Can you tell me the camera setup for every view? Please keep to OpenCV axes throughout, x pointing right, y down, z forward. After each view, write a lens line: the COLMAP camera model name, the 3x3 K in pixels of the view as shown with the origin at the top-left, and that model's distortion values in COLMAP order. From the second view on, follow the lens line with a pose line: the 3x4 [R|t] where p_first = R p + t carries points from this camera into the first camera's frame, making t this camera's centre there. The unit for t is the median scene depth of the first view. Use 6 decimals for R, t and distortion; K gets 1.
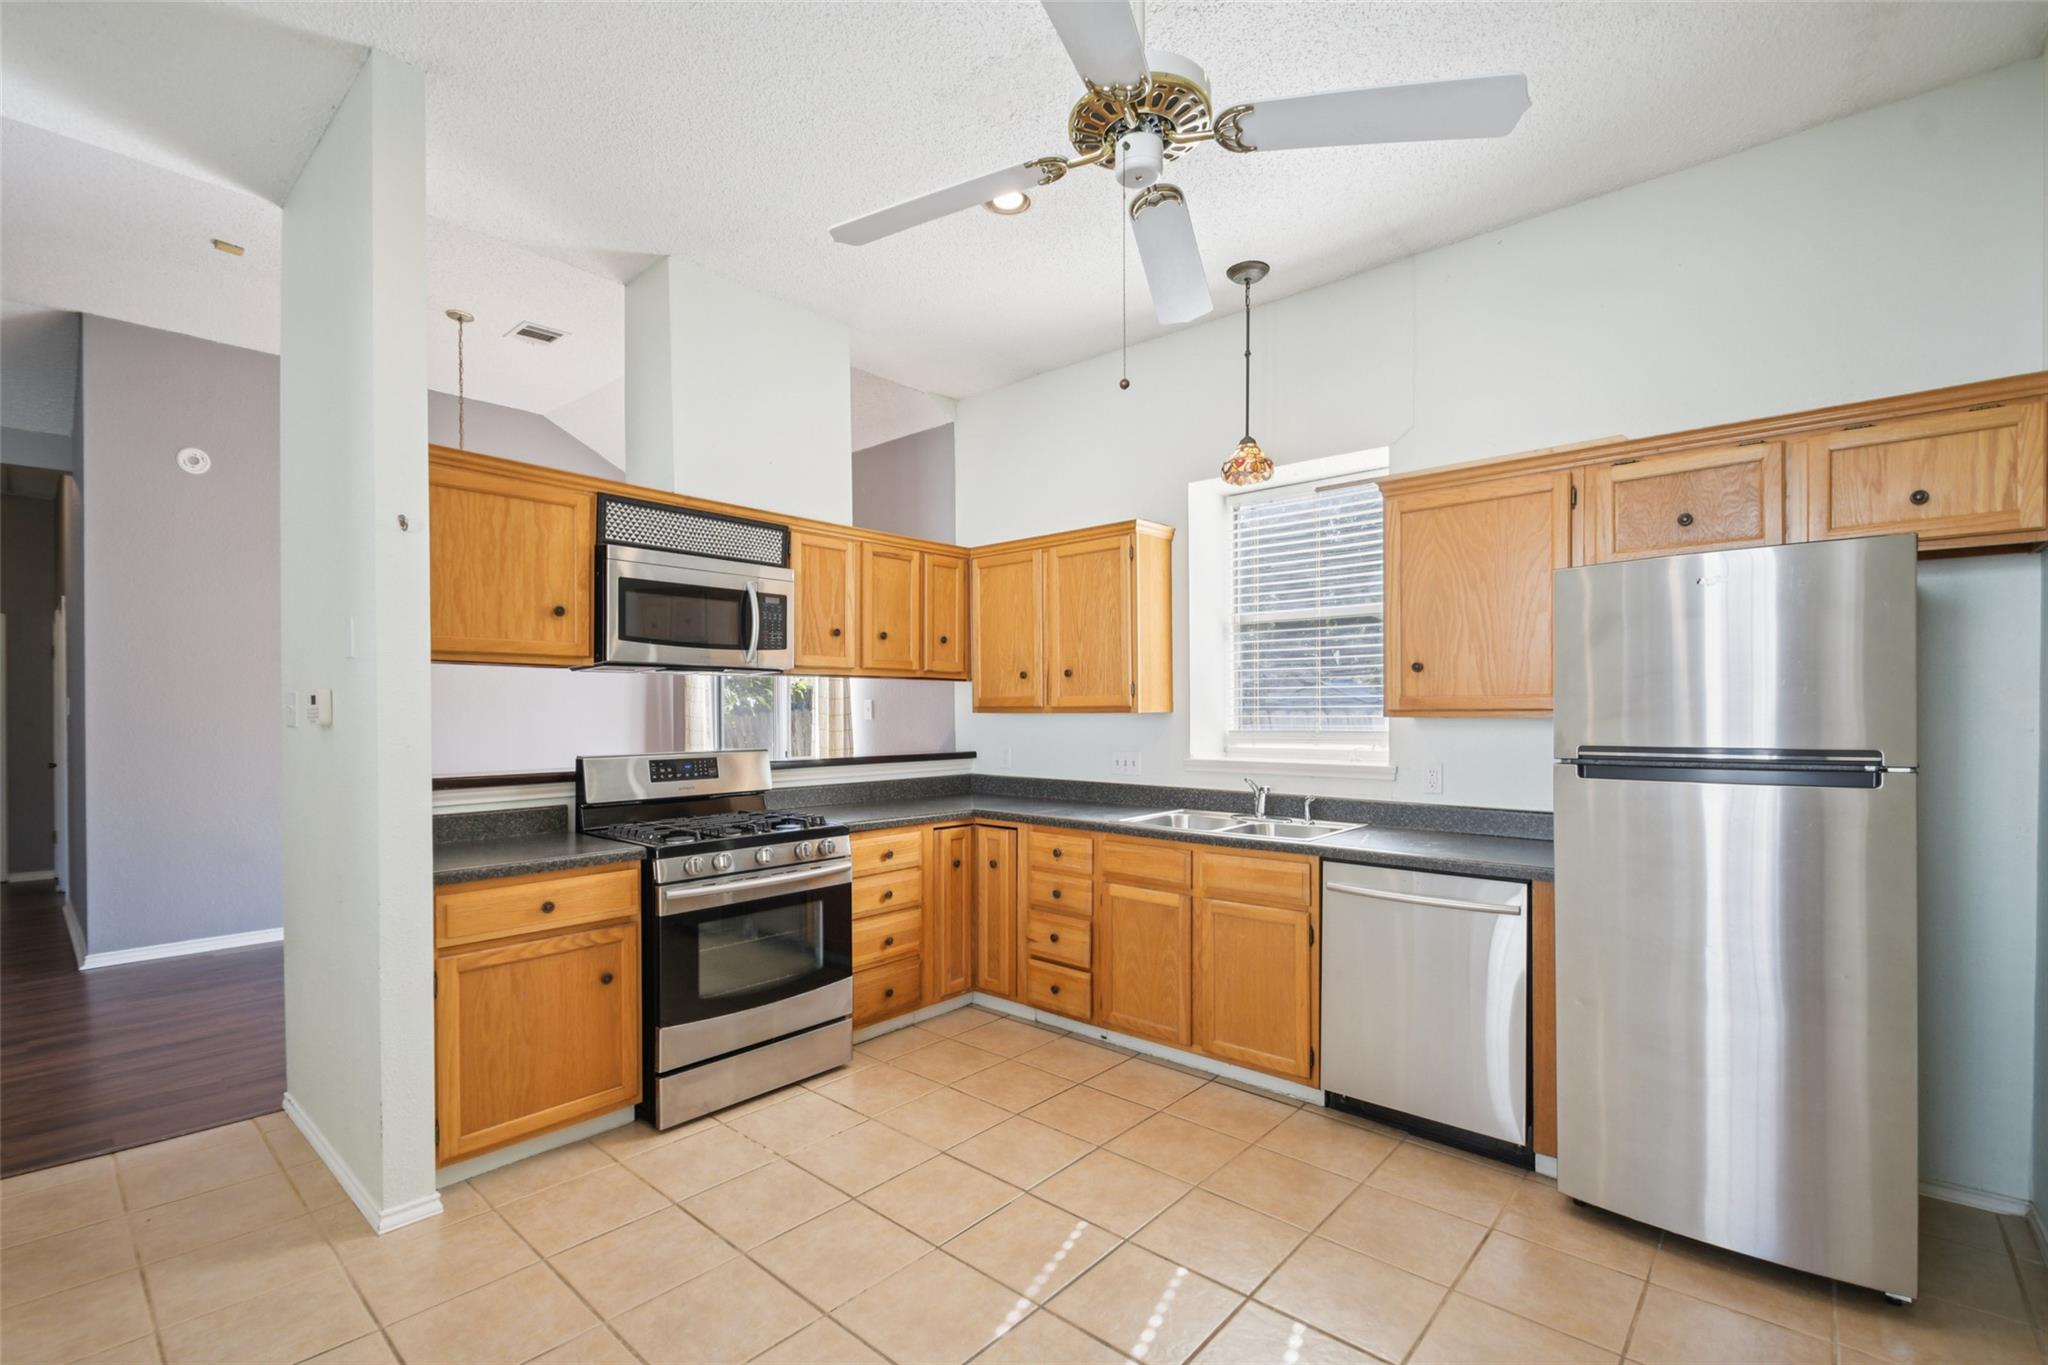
lens RADIAL K [[908.4, 0, 1035.3], [0, 908.4, 708.5], [0, 0, 1]] dist [0.000154, -0.000253]
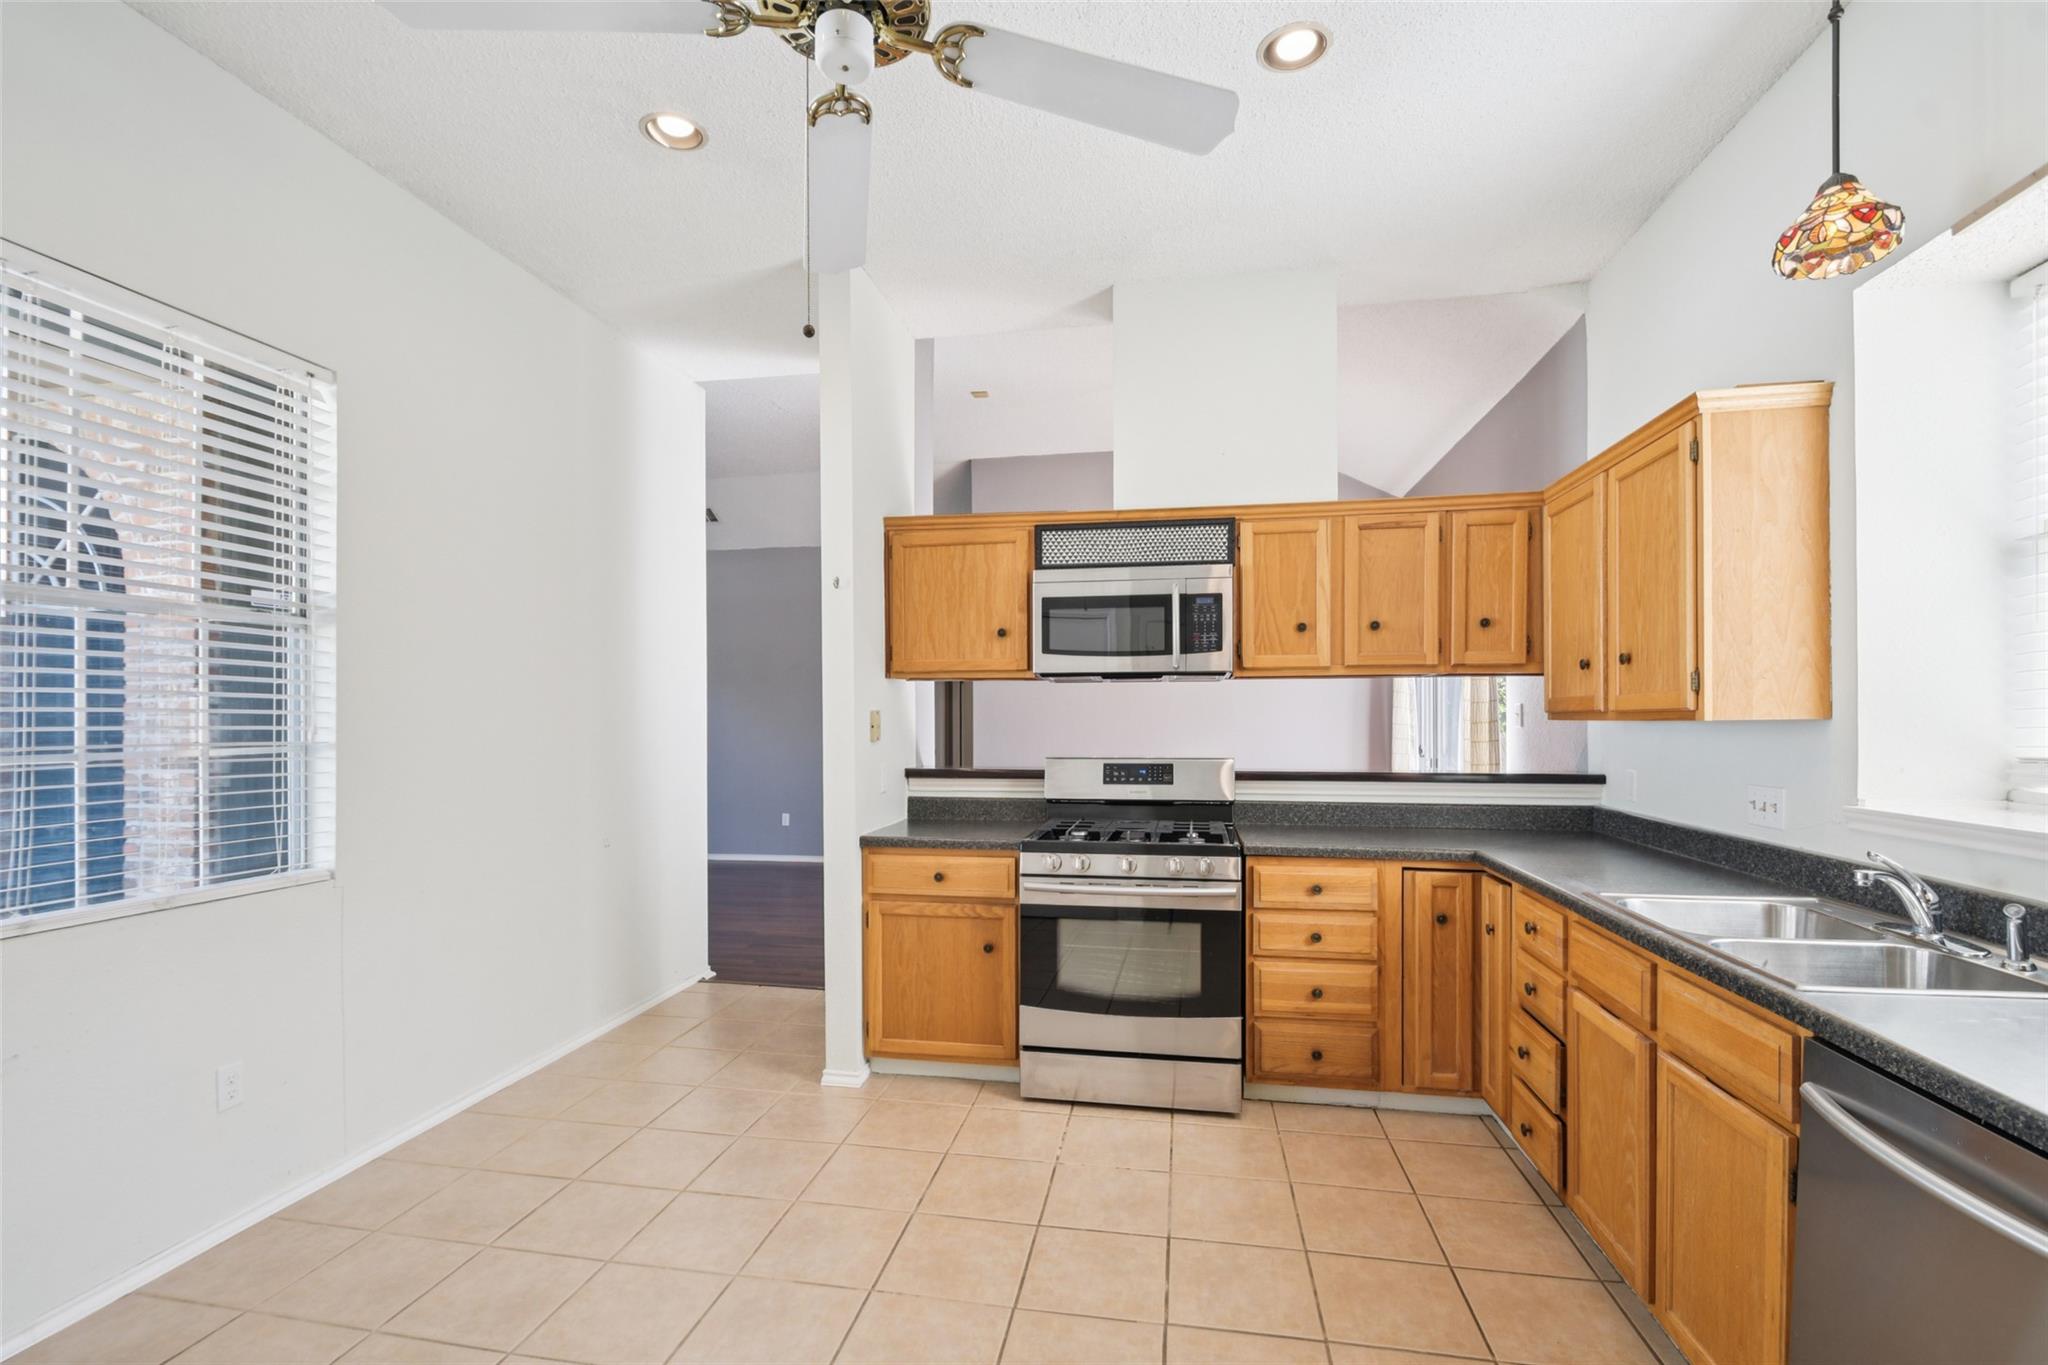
lens RADIAL K [[919.7, 0, 1013.6], [0, 919.7, 722.5], [0, 0, 1]] dist [0.012928, -0.010607]
pose [[0.510914, 0.005342, -0.859615, 0.446844], [0.002654, 0.999966, 0.007791, 0.000149], [0.859628, -0.006262, 0.510882, 0.347044]]
